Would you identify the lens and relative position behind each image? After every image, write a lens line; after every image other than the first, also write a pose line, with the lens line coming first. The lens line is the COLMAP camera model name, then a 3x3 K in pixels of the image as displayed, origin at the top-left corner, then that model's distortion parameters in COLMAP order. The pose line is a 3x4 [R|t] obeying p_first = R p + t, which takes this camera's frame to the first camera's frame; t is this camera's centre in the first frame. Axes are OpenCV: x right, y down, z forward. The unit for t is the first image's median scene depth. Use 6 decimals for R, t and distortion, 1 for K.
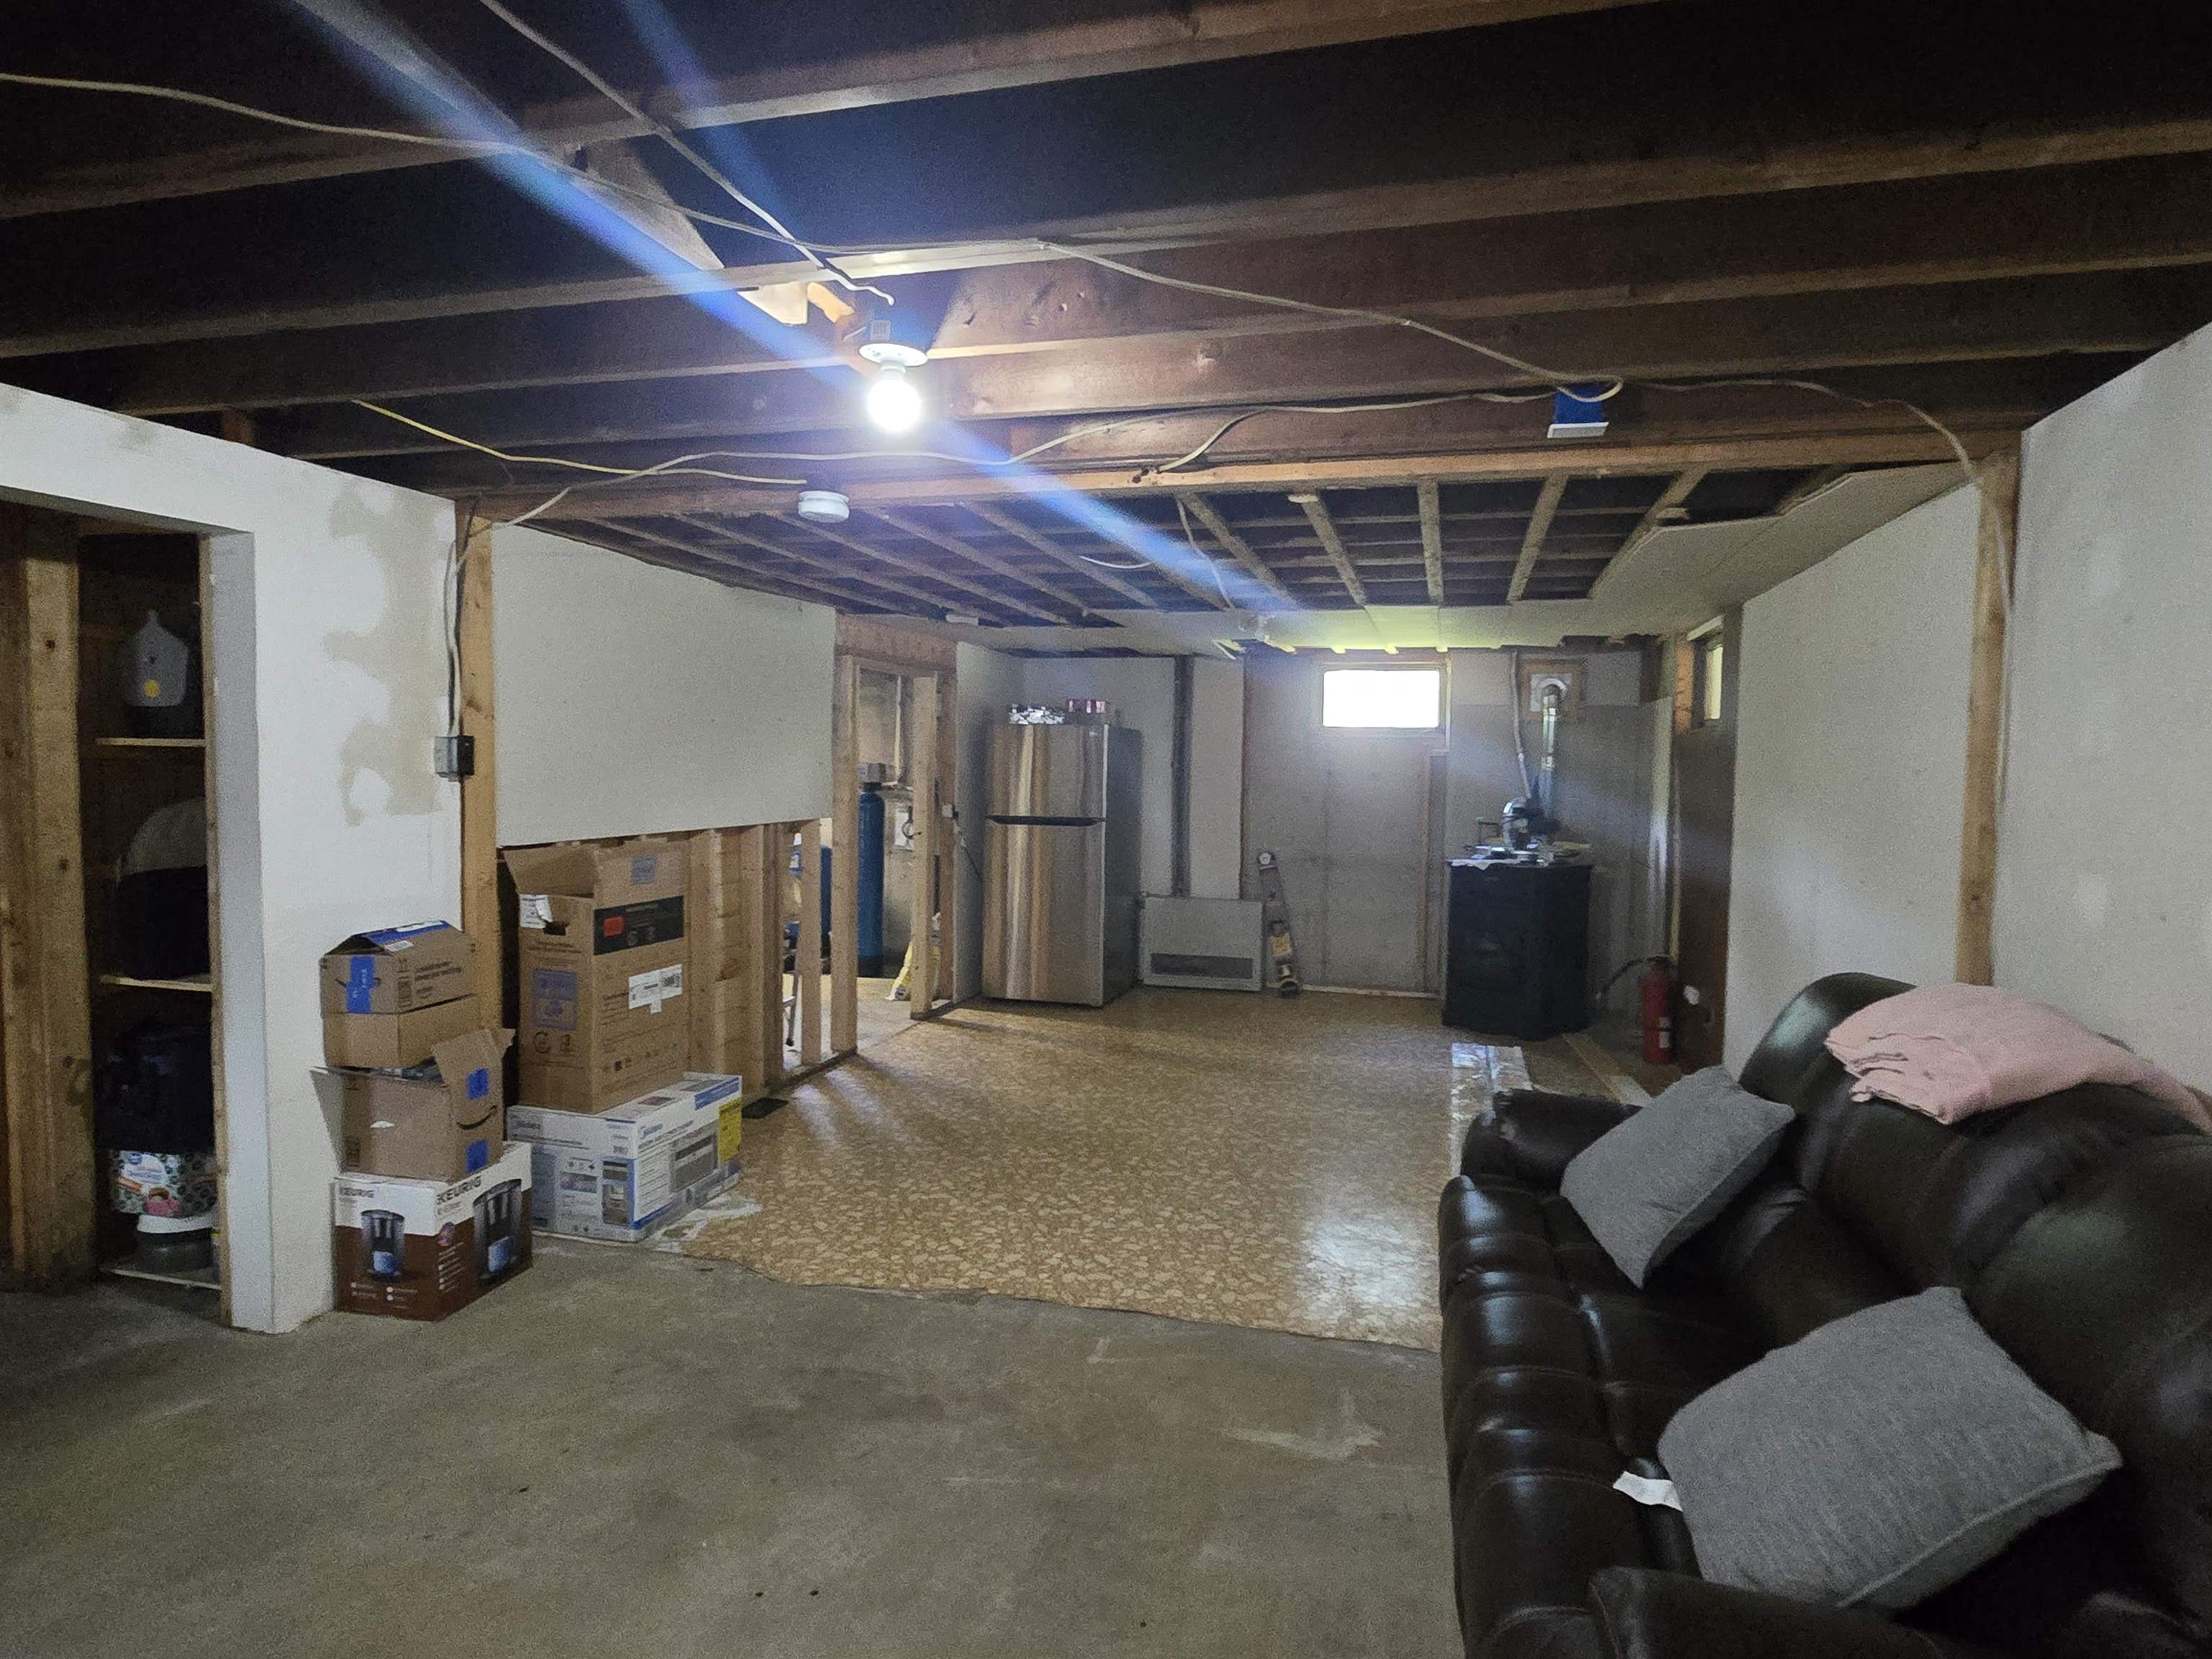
lens RADIAL K [[1224.3, 0, 1119.3], [0, 1224.3, 836.4], [0, 0, 1]] dist [-0.000013, -0.002848]
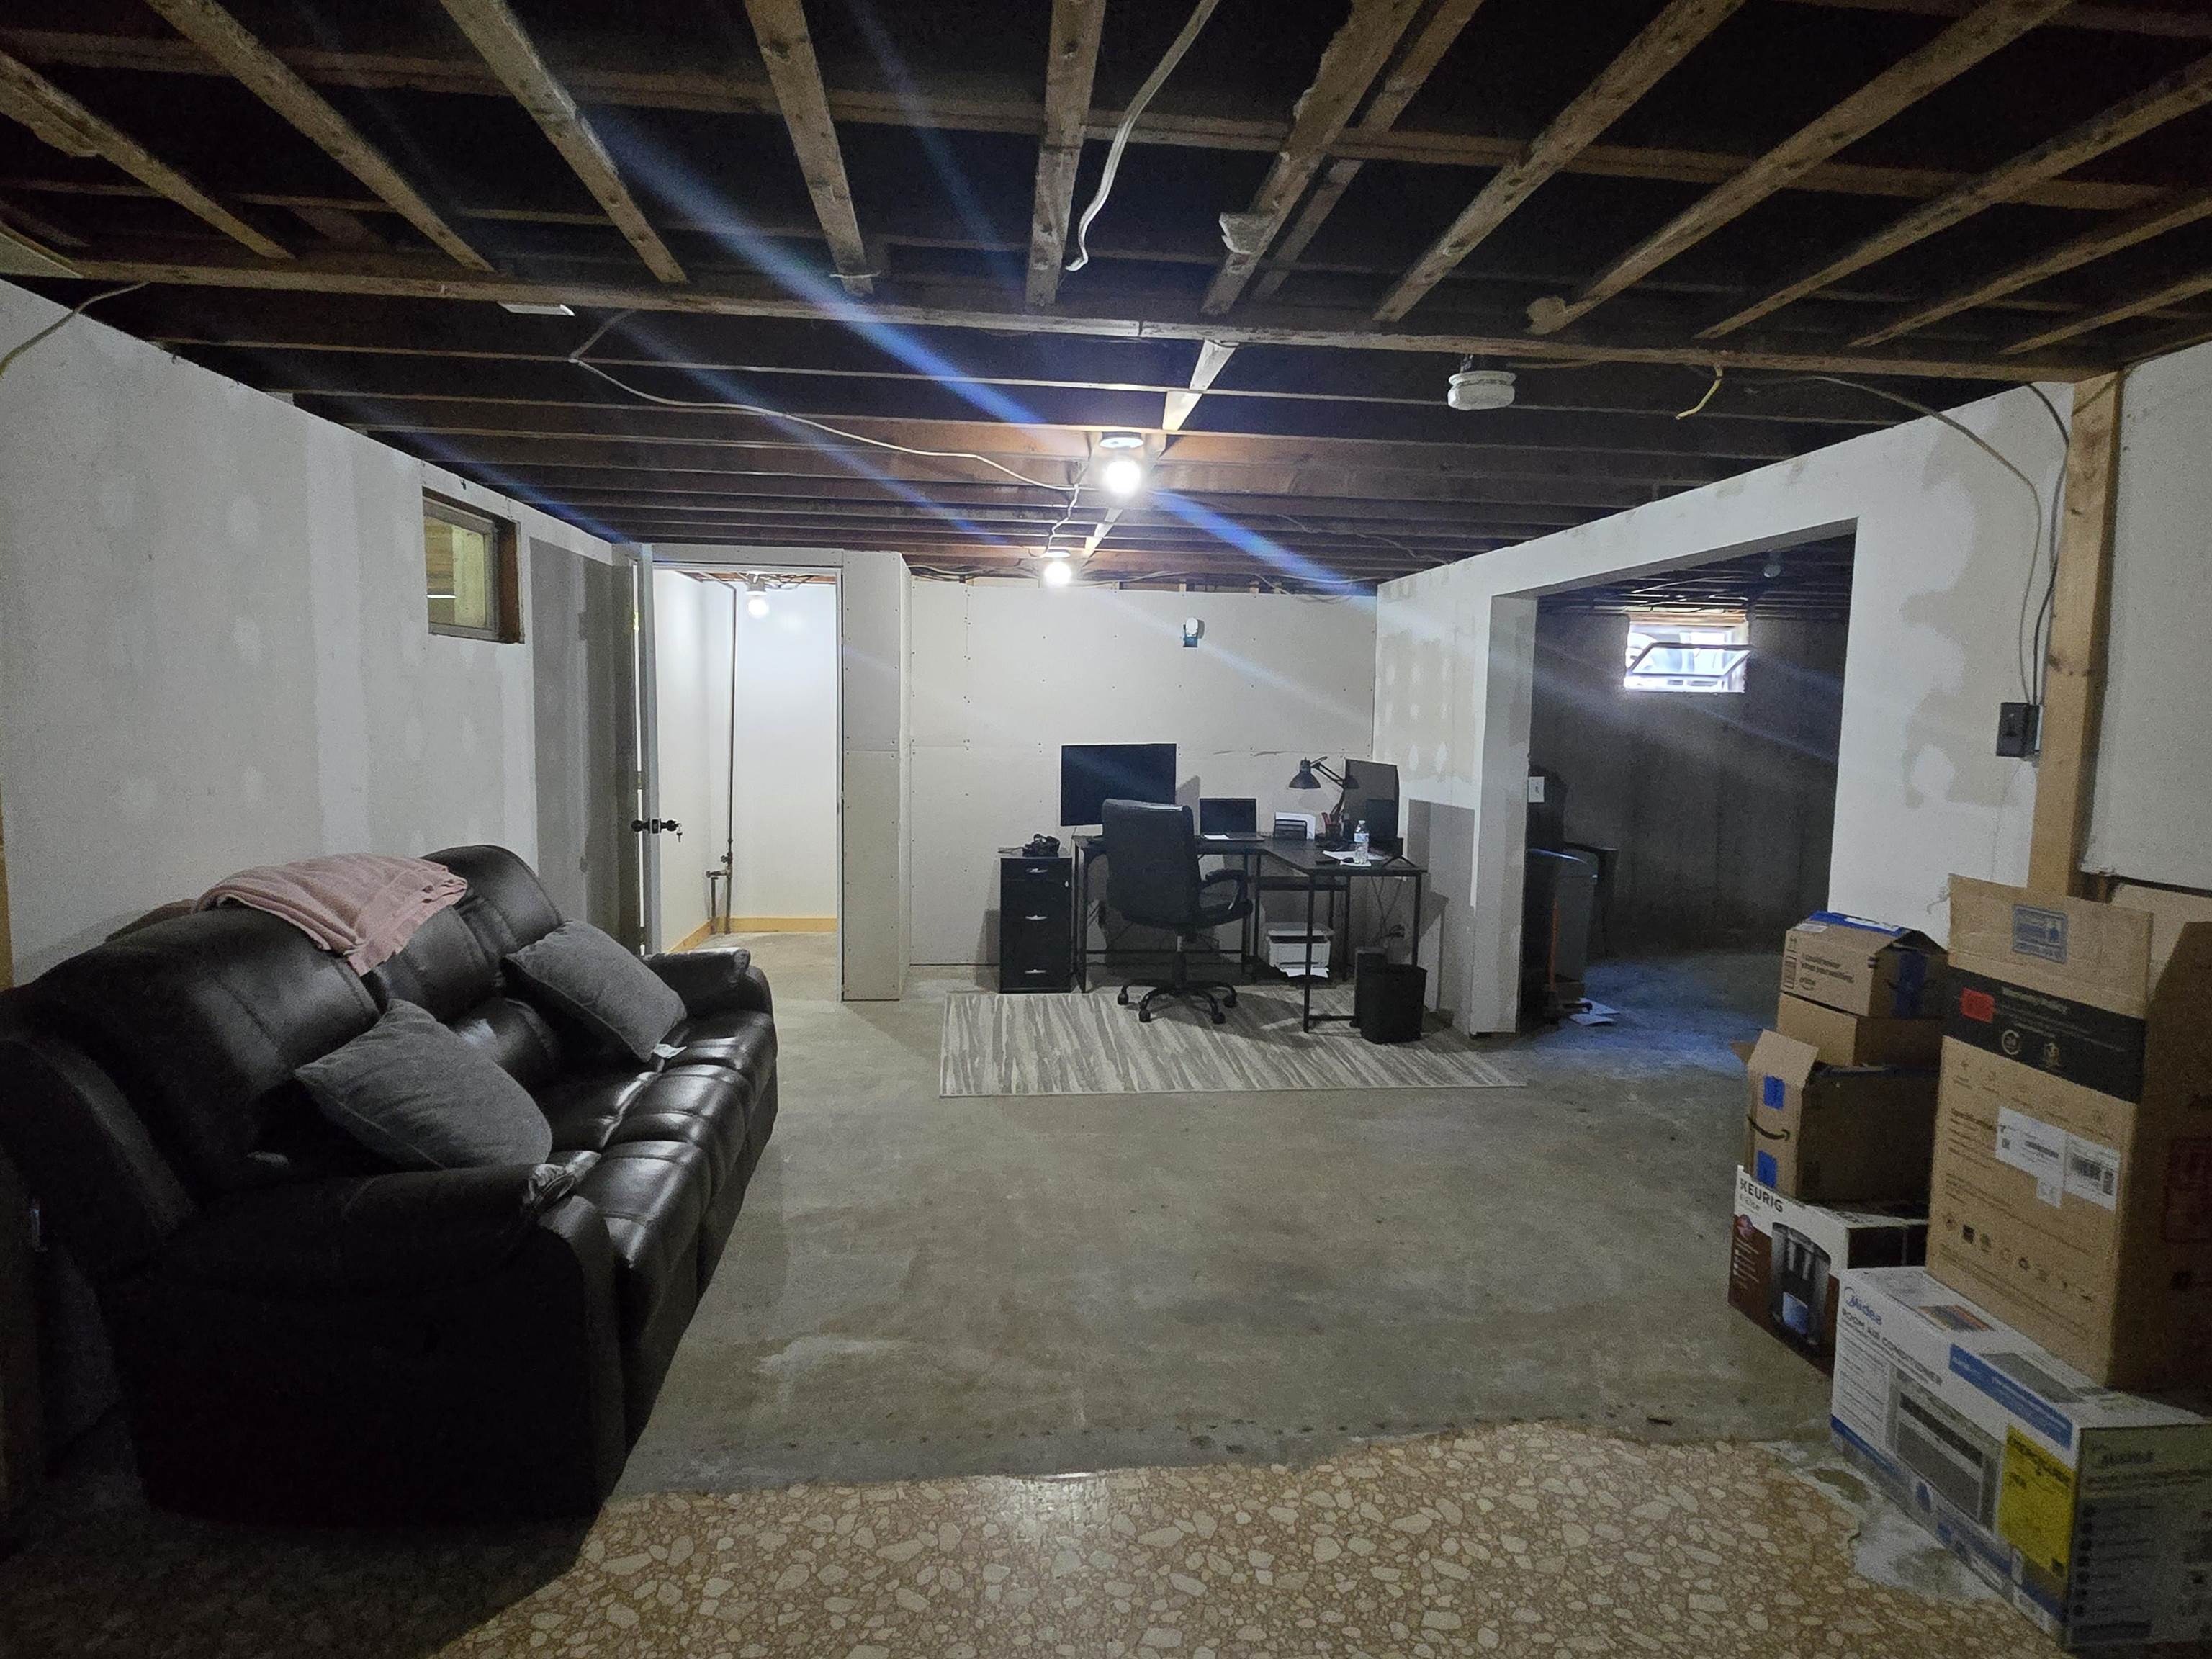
lens RADIAL K [[1224.3, 0, 1121.4], [0, 1224.3, 816.7], [0, 0, 1]] dist [-0.000013, -0.002848]
pose [[-0.931382, -0.001608, -0.364041, 0.215442], [-0.056441, 0.988536, 0.140036, -0.083404], [0.359642, 0.150974, -0.920795, 1.407852]]
